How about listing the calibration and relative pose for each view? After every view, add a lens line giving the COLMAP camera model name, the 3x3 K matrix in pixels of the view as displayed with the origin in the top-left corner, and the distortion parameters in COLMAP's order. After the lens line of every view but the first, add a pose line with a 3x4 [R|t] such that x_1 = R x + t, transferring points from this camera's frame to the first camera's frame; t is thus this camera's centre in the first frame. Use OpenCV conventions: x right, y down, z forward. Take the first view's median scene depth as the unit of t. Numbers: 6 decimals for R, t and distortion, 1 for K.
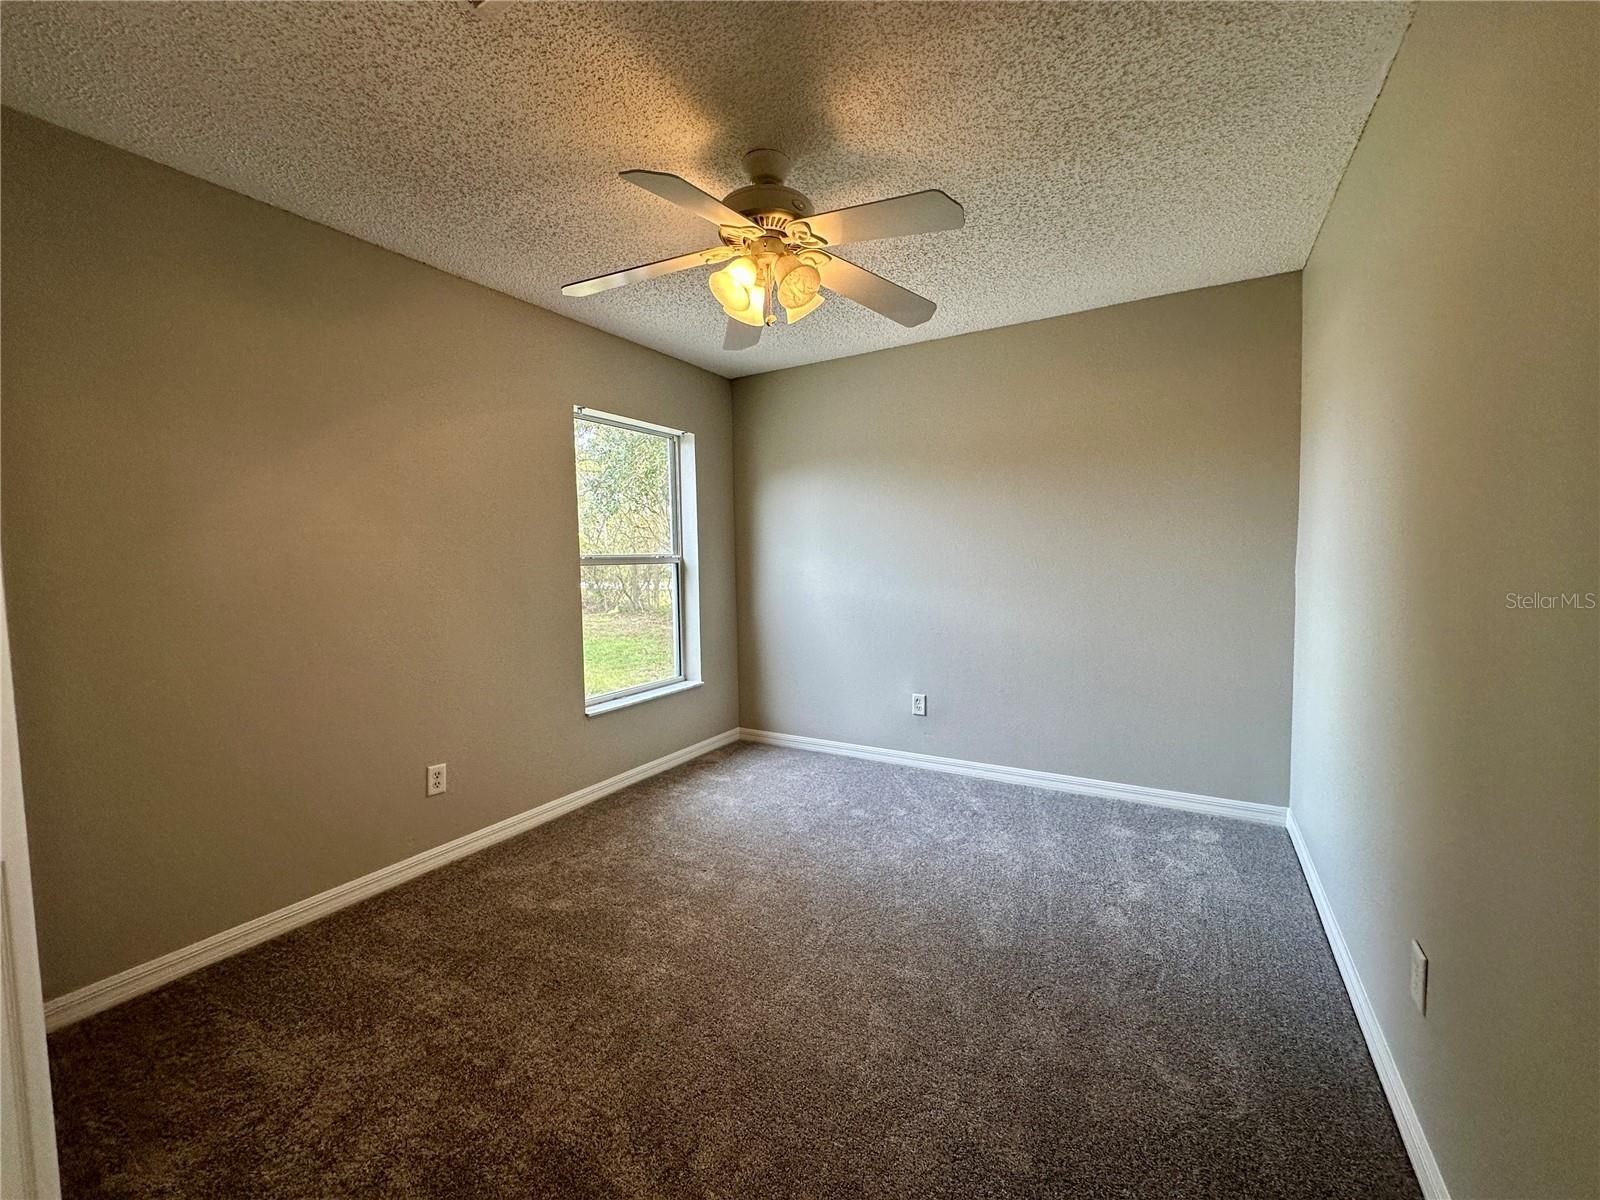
lens RADIAL K [[654.4, 0, 806.0], [0, 654.4, 598.8], [0, 0, 1]] dist [-0.010121, 0.000319]
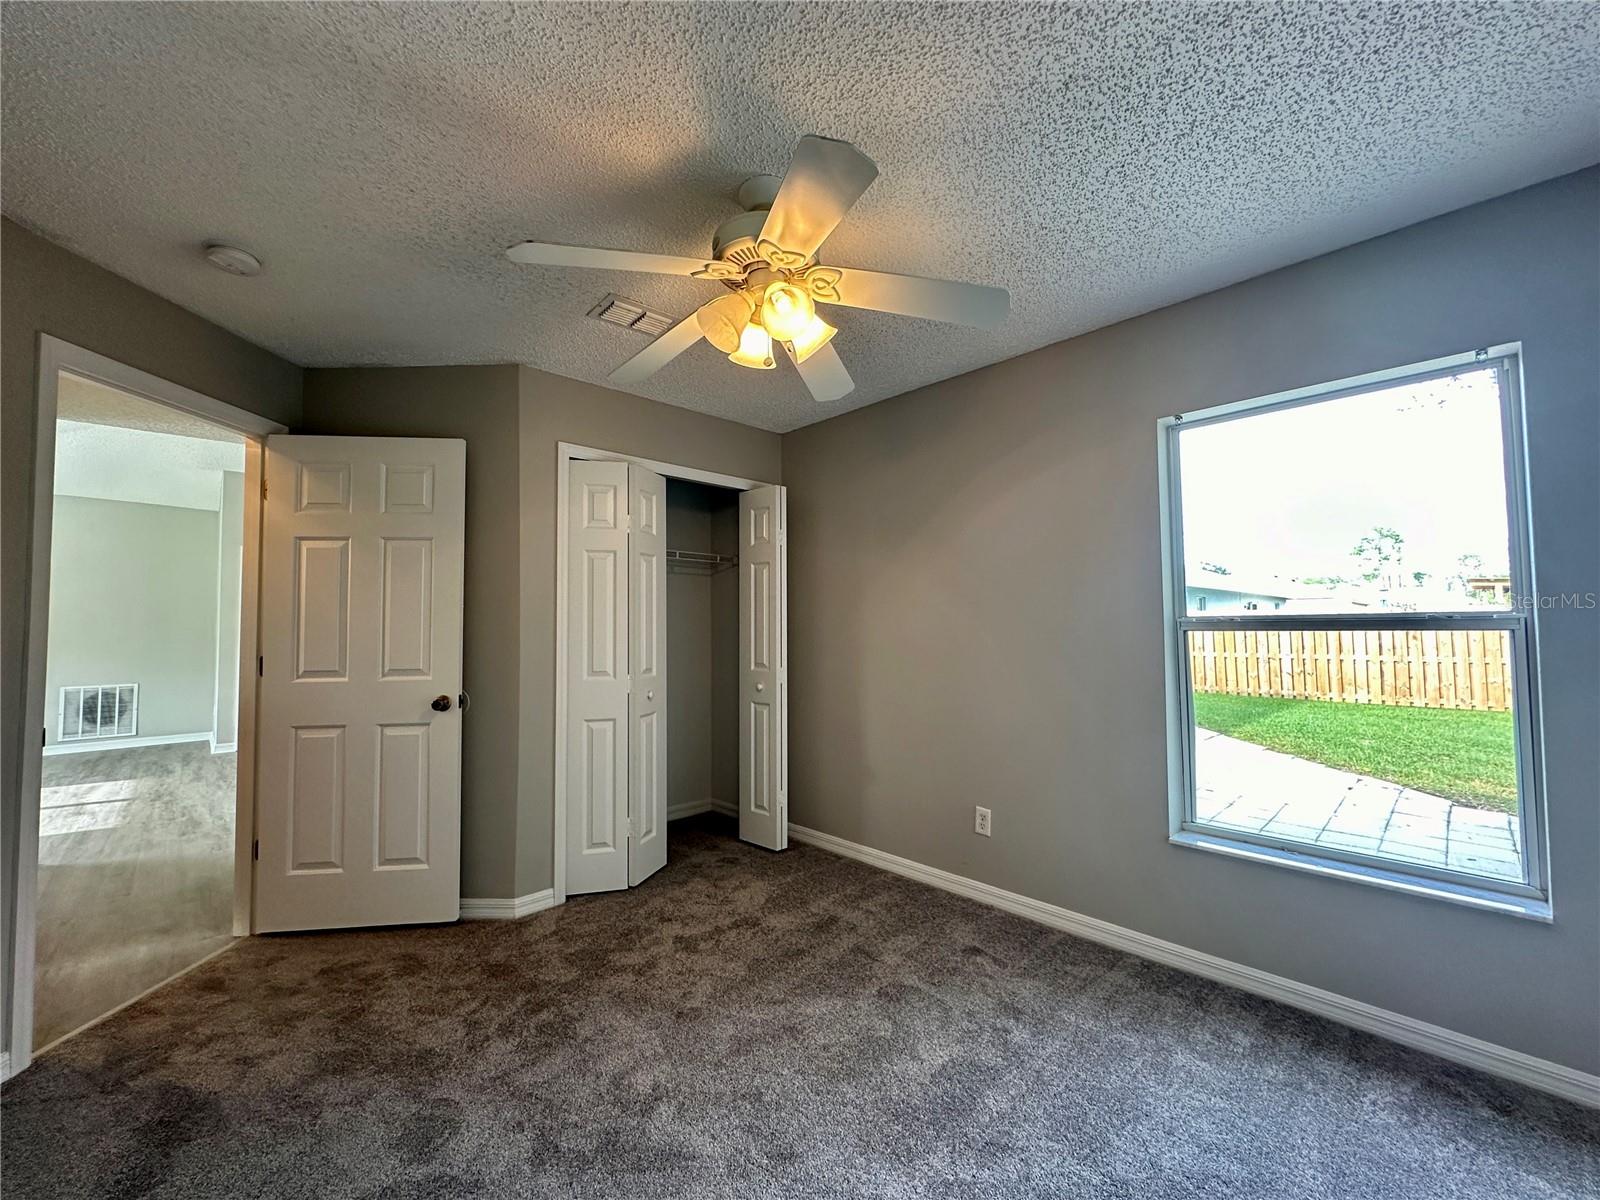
lens RADIAL K [[654.4, 0, 806.0], [0, 654.4, 598.8], [0, 0, 1]] dist [-0.010121, 0.000319]
pose [[-0.305364, -0.022256, -0.951976, 0.582648], [-0.042895, 0.999034, -0.009597, -0.075009], [0.951269, 0.037904, -0.306023, 1.036901]]
